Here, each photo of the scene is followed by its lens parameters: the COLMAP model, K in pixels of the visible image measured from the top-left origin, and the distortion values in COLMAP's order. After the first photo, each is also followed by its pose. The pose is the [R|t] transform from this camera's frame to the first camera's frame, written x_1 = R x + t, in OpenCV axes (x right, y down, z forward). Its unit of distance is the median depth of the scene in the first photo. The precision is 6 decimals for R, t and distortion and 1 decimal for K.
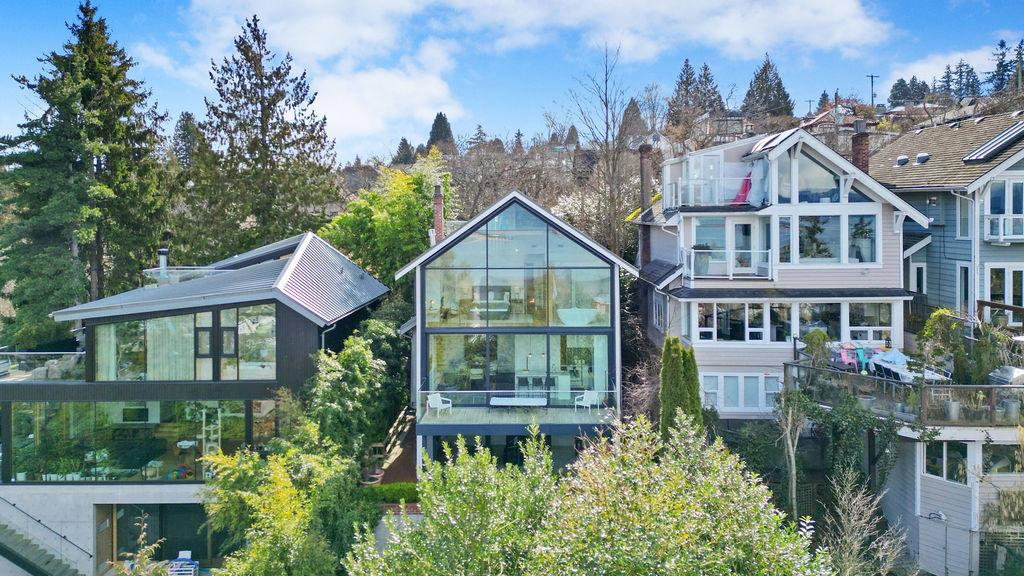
lens RADIAL K [[729.0, 0, 517.4], [0, 729.0, 225.5], [0, 0, 1]] dist [0.009231, -0.000434]
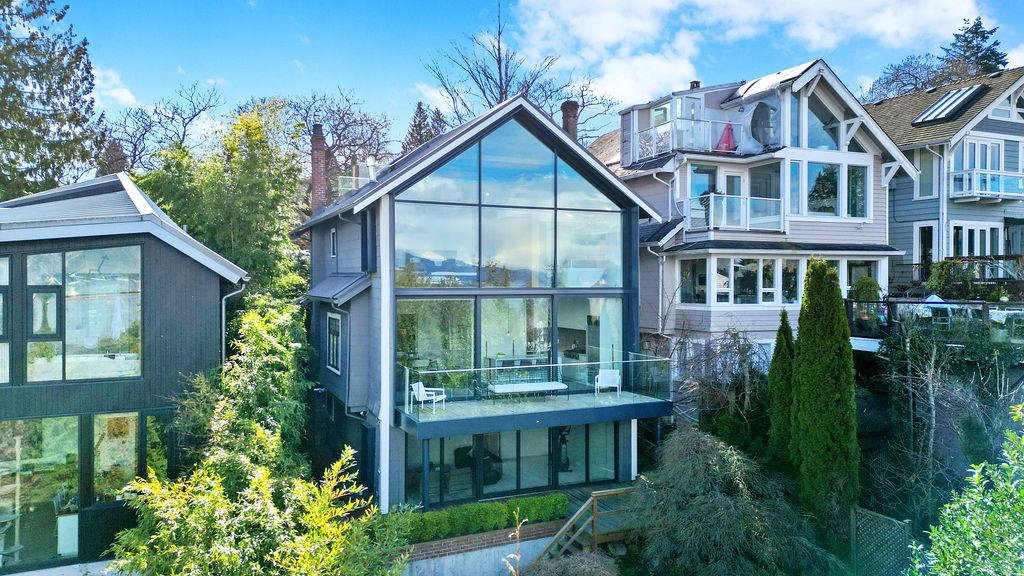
lens RADIAL K [[705.7, 0, 512.0], [0, 705.7, 288.0], [0, 0, 1]] dist [0.025610, -0.000958]
pose [[0.904112, 0.002191, 0.427291, -0.308541], [0.001009, 0.999973, -0.007261, 0.146001], [-0.427295, 0.006996, 0.904085, 0.367388]]
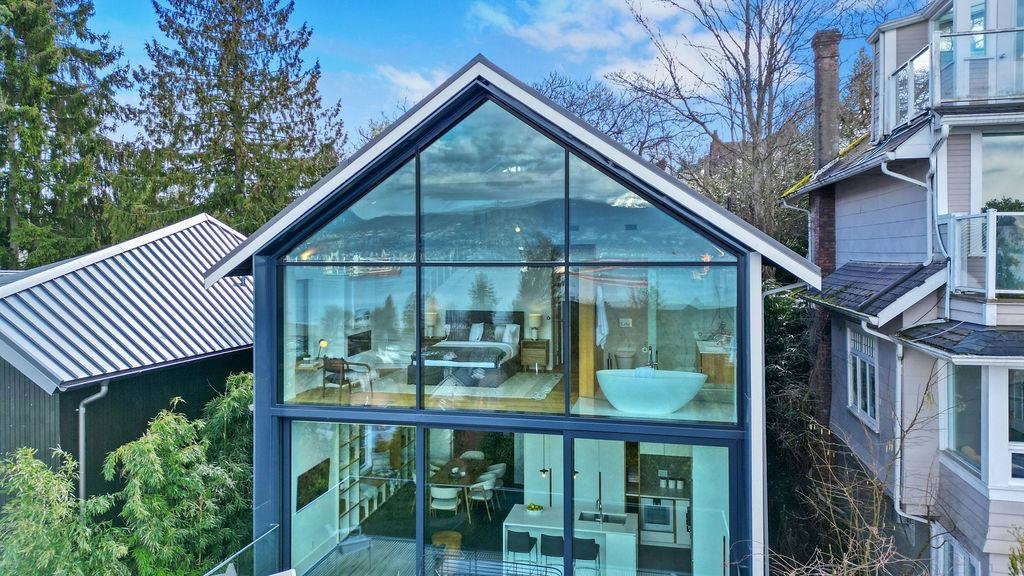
lens RADIAL K [[719.7, 0, 512.9], [0, 719.7, 278.0], [0, 0, 1]] dist [0.022398, -0.002834]
pose [[0.979017, 0.008768, -0.203591, 0.091245], [-0.003660, 0.999669, 0.025455, 0.056168], [0.203747, -0.024176, 0.978725, 0.623840]]
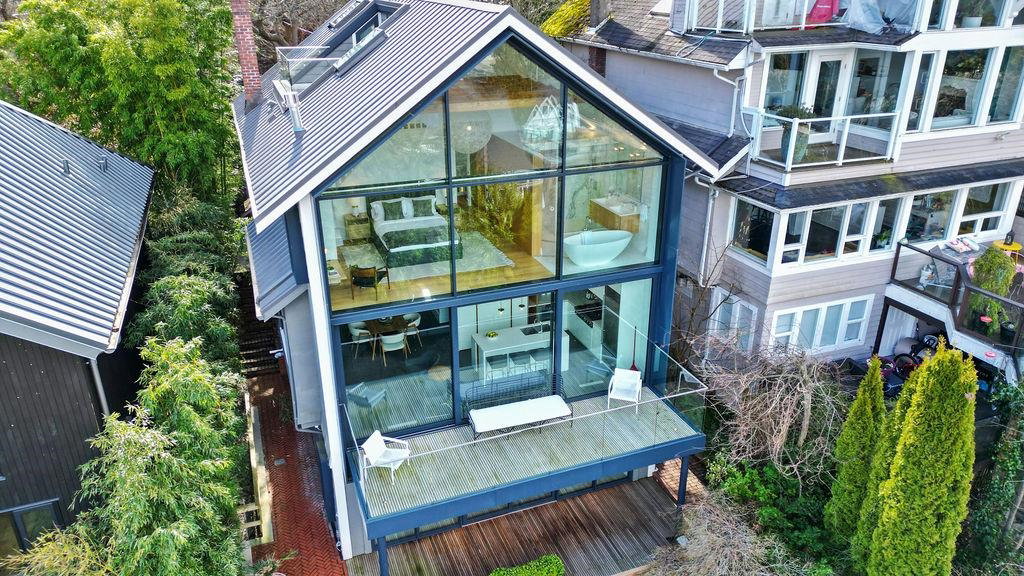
lens RADIAL K [[719.7, 0, 512.9], [0, 719.7, 278.0], [0, 0, 1]] dist [0.022398, -0.002834]
pose [[0.923166, -0.142640, 0.356956, -0.184914], [-0.000742, 0.927941, 0.372725, -0.062456], [-0.384400, -0.344352, 0.856538, 0.553778]]
